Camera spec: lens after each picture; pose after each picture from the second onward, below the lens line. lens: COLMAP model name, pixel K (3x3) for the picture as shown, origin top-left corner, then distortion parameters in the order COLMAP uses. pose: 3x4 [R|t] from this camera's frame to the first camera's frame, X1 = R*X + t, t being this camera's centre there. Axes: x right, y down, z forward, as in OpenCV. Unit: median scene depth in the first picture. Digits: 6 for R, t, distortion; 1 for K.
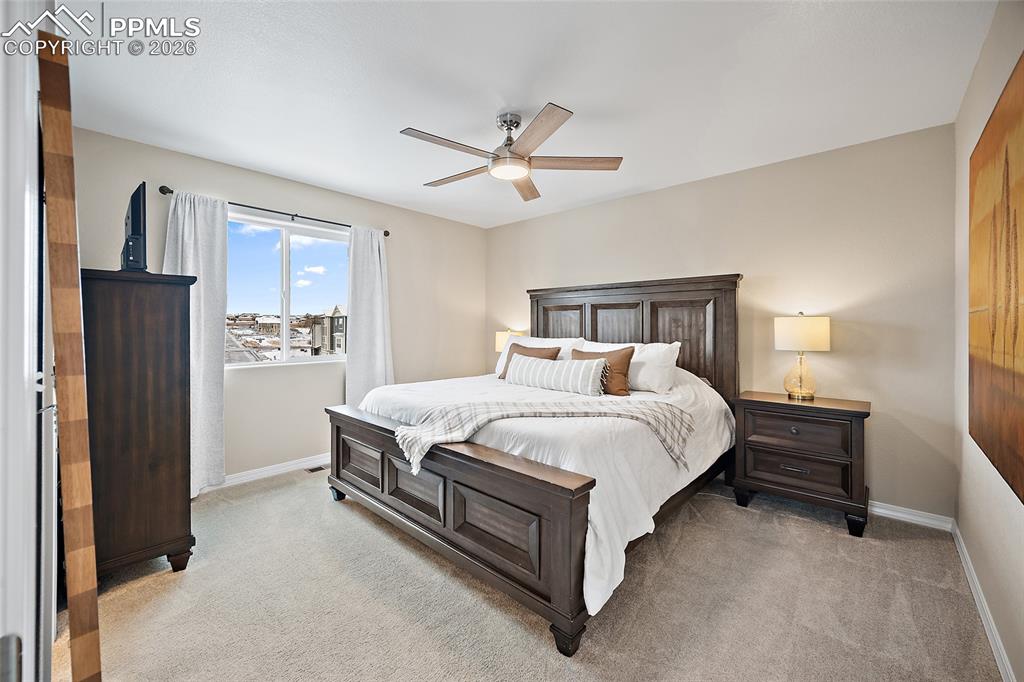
lens RADIAL K [[404.7, 0, 508.6], [0, 404.7, 331.6], [0, 0, 1]] dist [-0.000238, -0.000001]
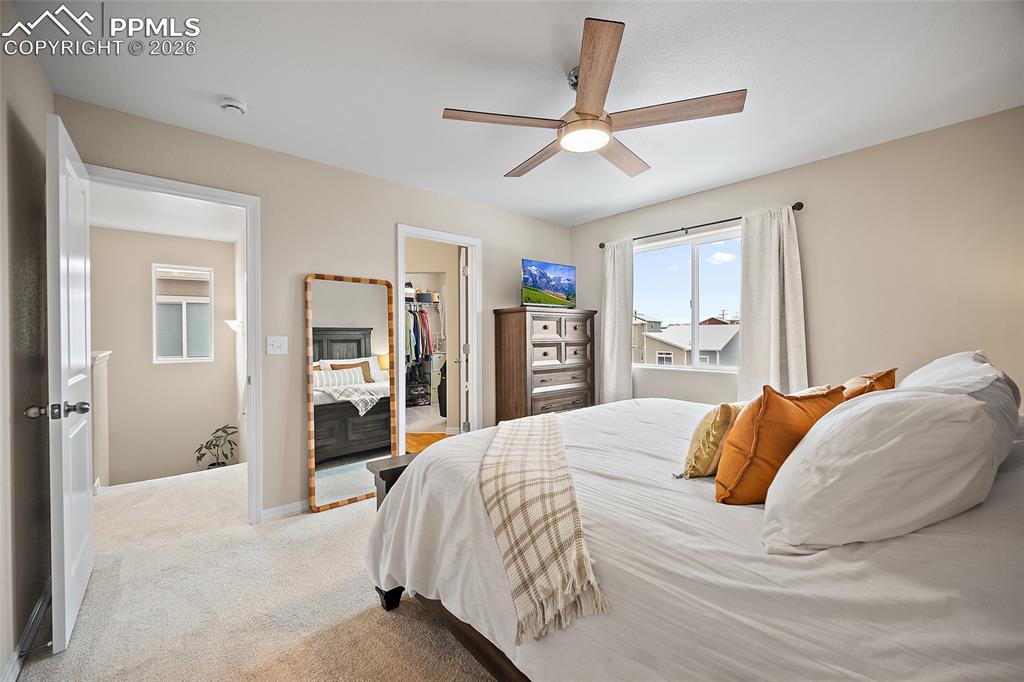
lens RADIAL K [[404.7, 0, 509.9], [0, 404.7, 337.2], [0, 0, 1]] dist [-0.000238, -0.000001]
pose [[-0.106079, 0.008207, -0.994324, 0.573915], [-0.005256, 0.999947, 0.008814, -0.014828], [0.994344, 0.006161, -0.106030, 0.681009]]
